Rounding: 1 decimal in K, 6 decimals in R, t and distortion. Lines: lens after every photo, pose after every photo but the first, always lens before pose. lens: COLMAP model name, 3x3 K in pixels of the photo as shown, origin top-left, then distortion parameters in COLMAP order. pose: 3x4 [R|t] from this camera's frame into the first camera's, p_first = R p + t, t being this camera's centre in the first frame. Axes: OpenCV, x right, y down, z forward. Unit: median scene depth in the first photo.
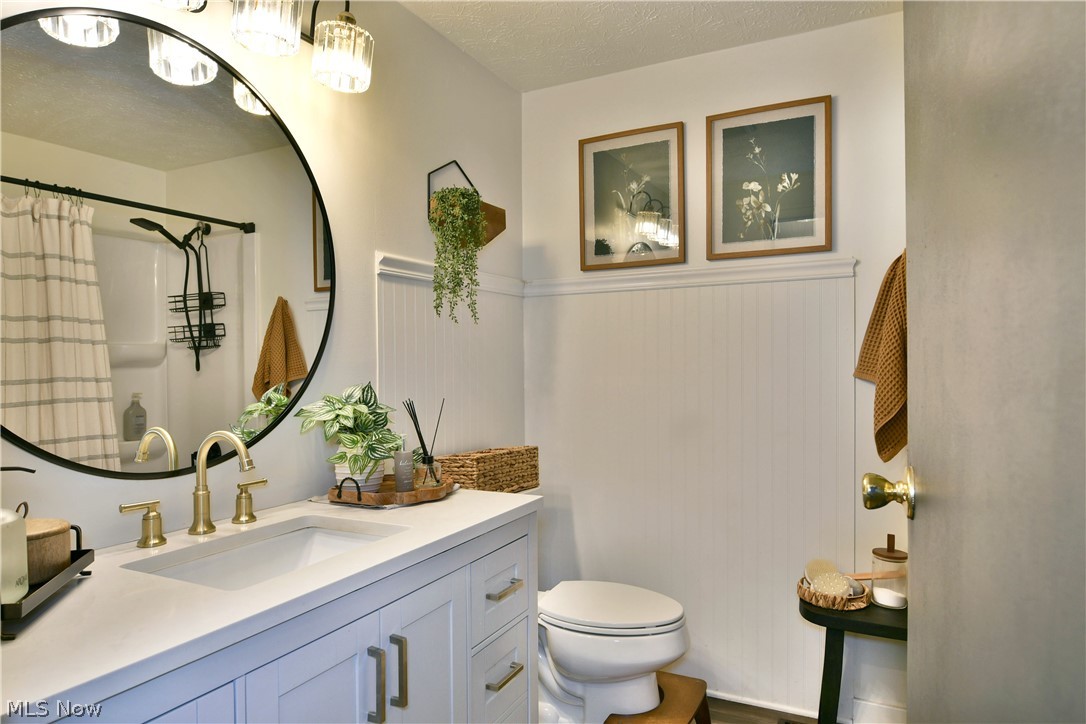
lens RADIAL K [[701.2, 0, 497.3], [0, 701.2, 358.5], [0, 0, 1]] dist [-0.038703, -0.000765]
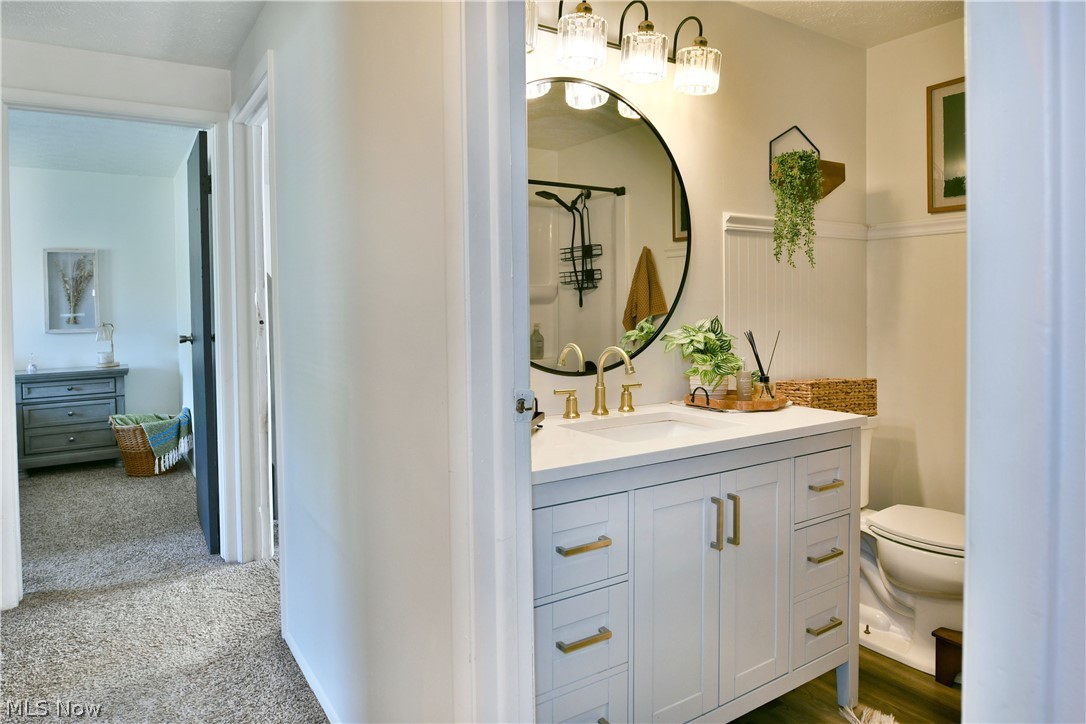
lens RADIAL K [[632.4, 0, 542.6], [0, 632.4, 316.2], [0, 0, 1]] dist [-0.001903, 0.000121]
pose [[0.897870, 0.014380, -0.440026, 0.036492], [-0.001050, 0.999534, 0.030522, -0.001422], [0.440260, -0.026943, 0.897466, -0.164706]]
